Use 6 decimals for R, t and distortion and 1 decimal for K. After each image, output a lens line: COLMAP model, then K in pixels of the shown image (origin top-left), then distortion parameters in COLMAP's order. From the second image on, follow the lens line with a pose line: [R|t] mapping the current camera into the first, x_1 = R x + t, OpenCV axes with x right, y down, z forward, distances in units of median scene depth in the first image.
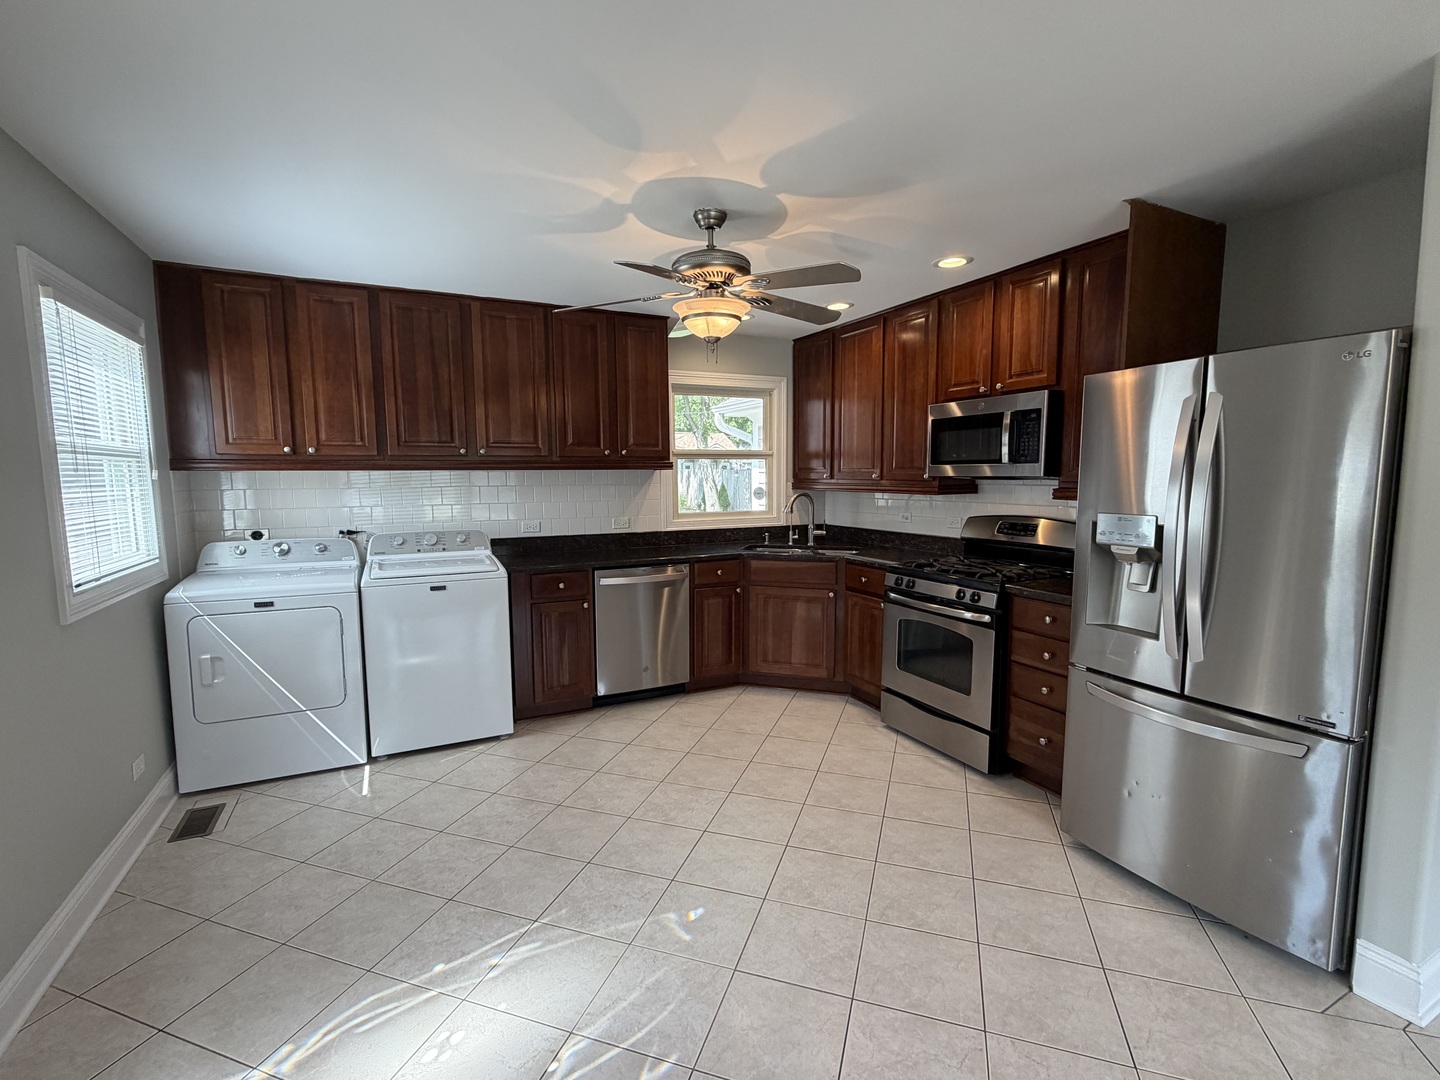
lens RADIAL K [[657.2, 0, 720.0], [0, 657.2, 540.0], [0, 0, 1]] dist [-0.000597, 0.000069]
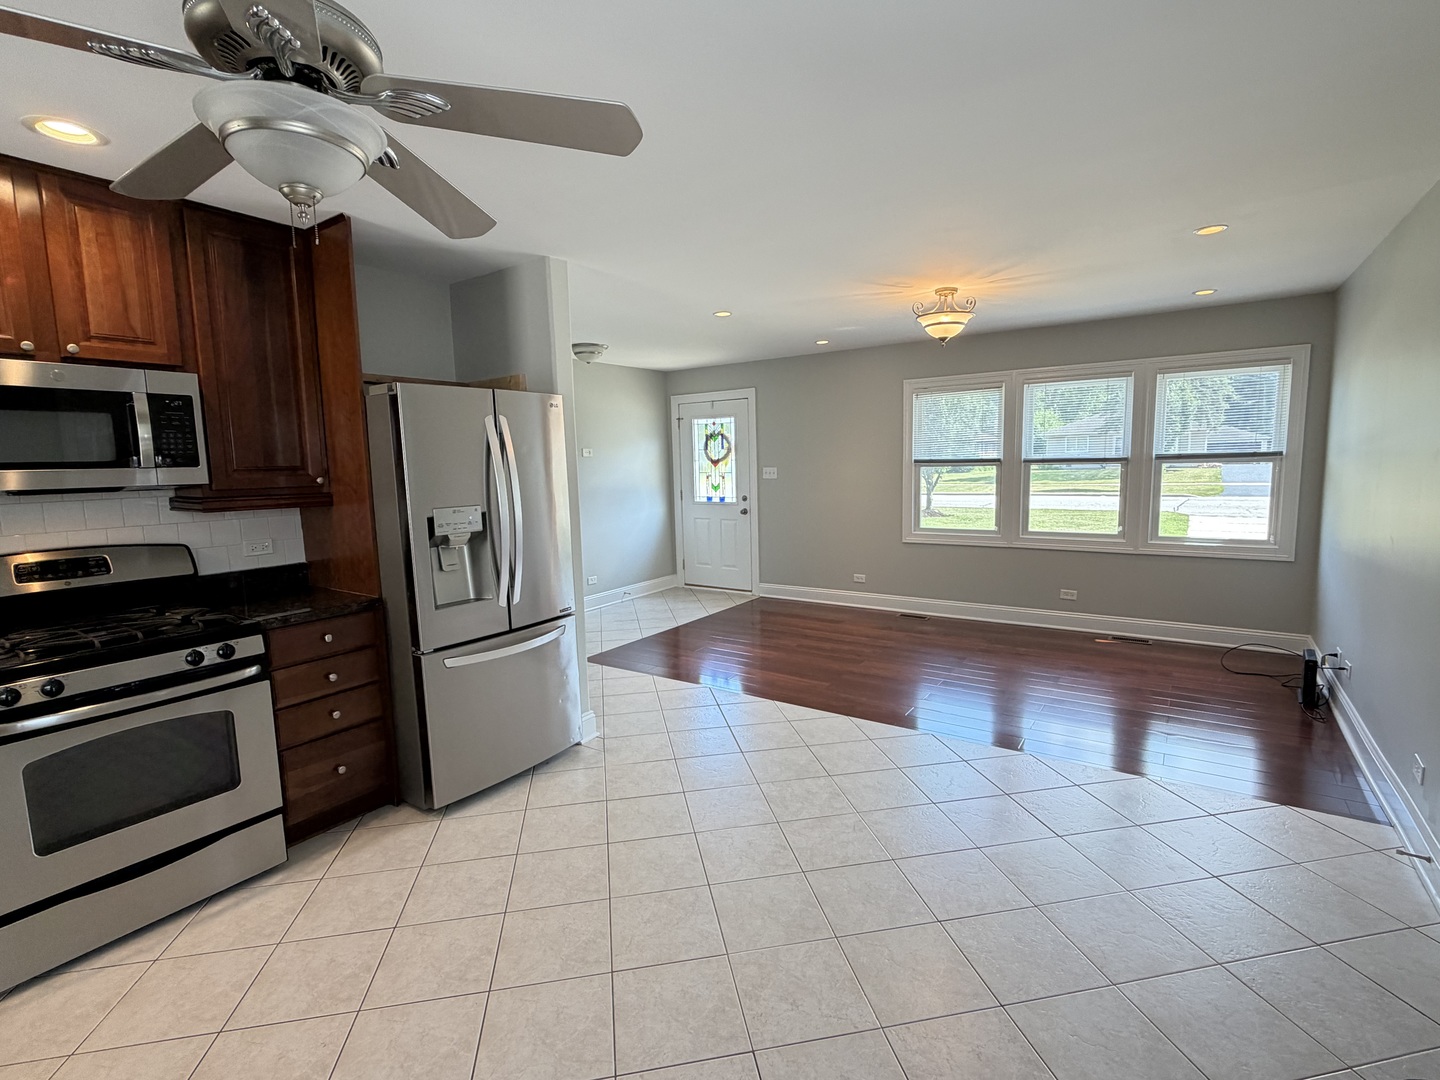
lens RADIAL K [[683.8, 0, 720.0], [0, 683.8, 540.0], [0, 0, 1]] dist [-0.000711, 0.000258]
pose [[-0.487521, -0.083905, 0.869070, -0.525954], [0.114112, 0.980711, 0.158697, -0.091428], [-0.865622, 0.176539, -0.468543, 0.872511]]
